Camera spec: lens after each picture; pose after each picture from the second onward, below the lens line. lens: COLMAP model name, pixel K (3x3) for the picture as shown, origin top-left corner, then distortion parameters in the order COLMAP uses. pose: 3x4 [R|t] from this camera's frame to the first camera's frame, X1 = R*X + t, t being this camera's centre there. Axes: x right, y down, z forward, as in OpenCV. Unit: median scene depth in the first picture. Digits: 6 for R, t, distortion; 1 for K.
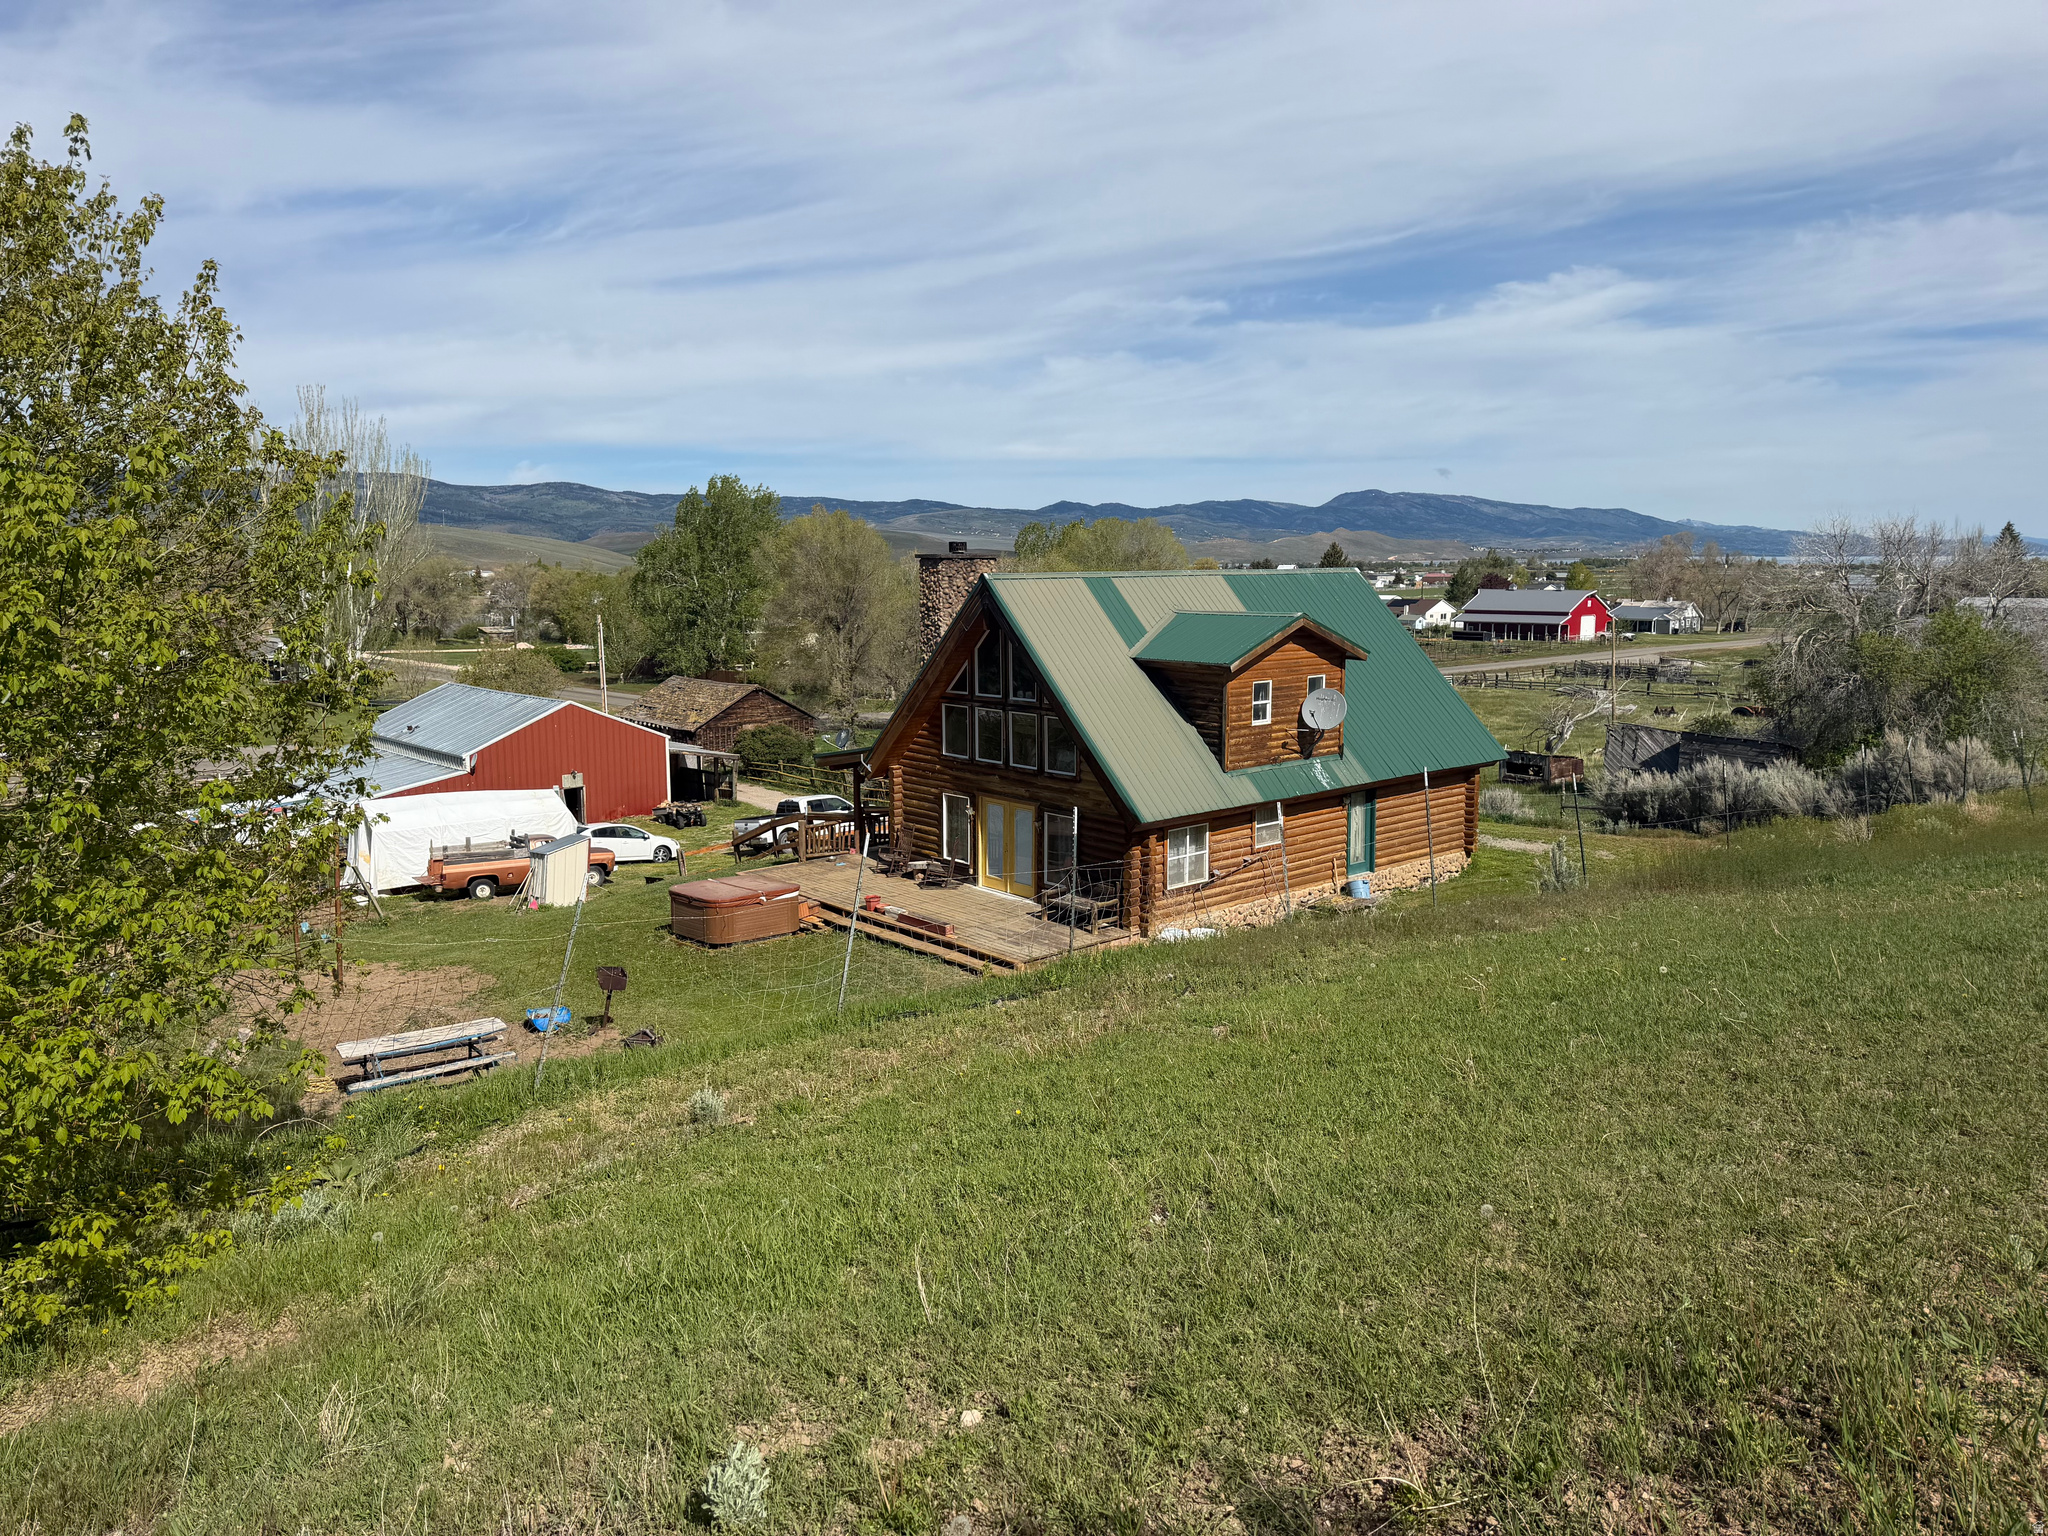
lens RADIAL K [[1428.4, 0, 966.5], [0, 1428.4, 769.8], [0, 0, 1]] dist [0.067918, -0.163724]
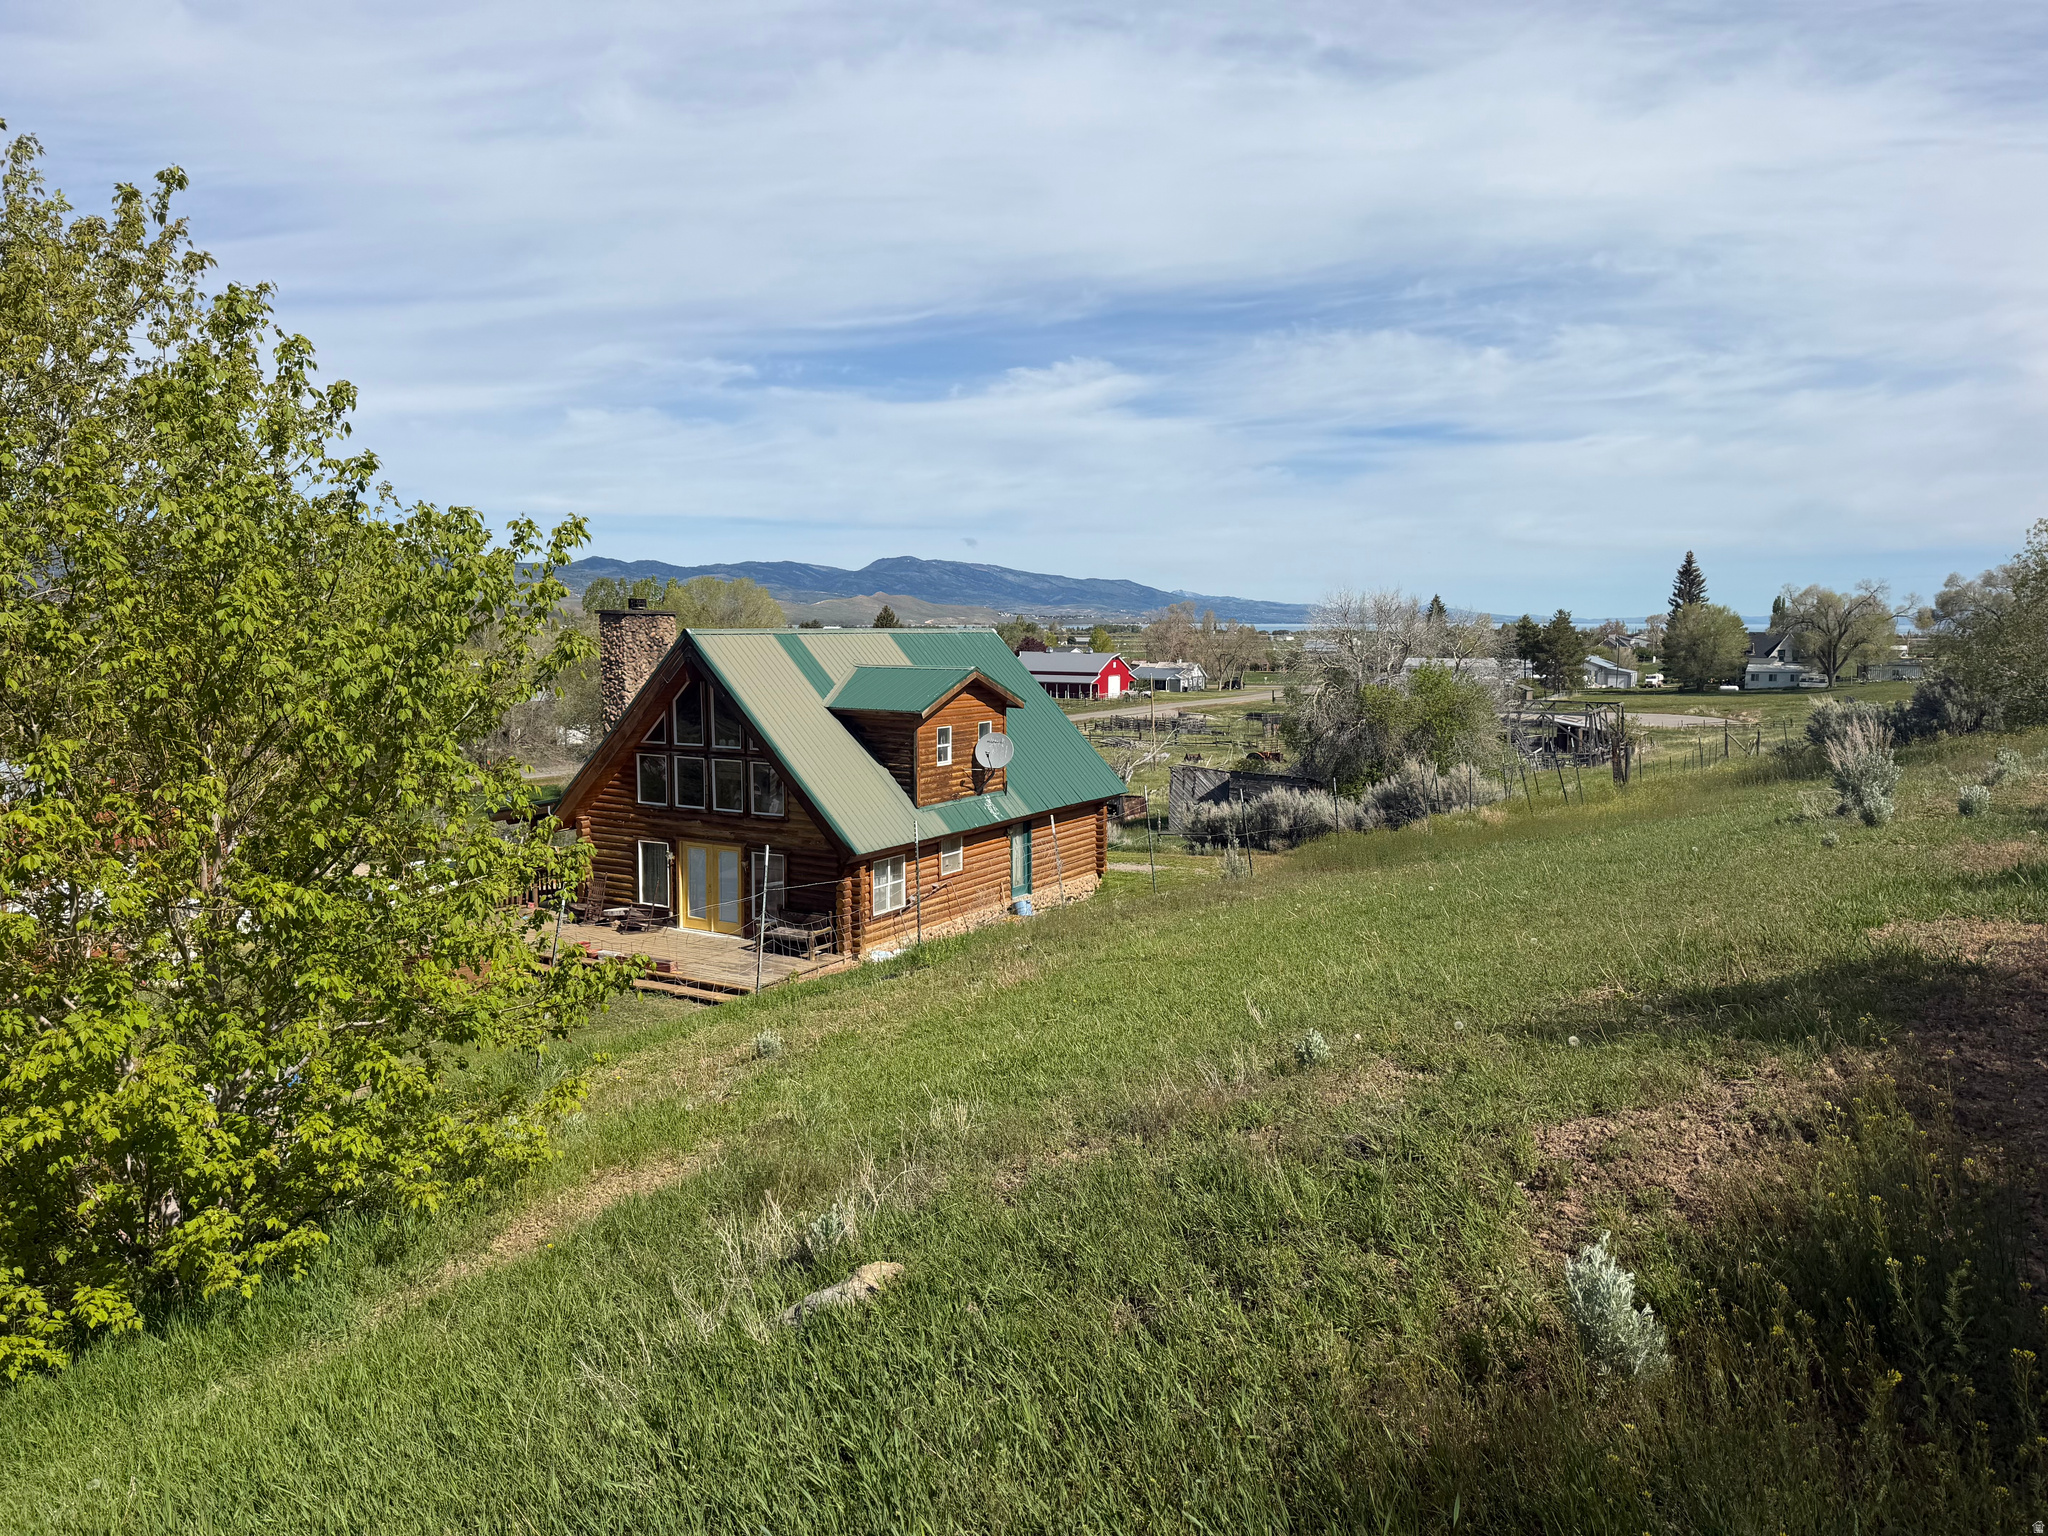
lens RADIAL K [[1443.0, 0, 1022.7], [0, 1443.0, 771.9], [0, 0, 1]] dist [0.040646, -0.045140]
pose [[0.937372, -0.024914, 0.347439, -0.117922], [0.039351, 0.998628, -0.034560, 0.013898], [-0.346101, 0.046068, 0.937065, -0.076642]]
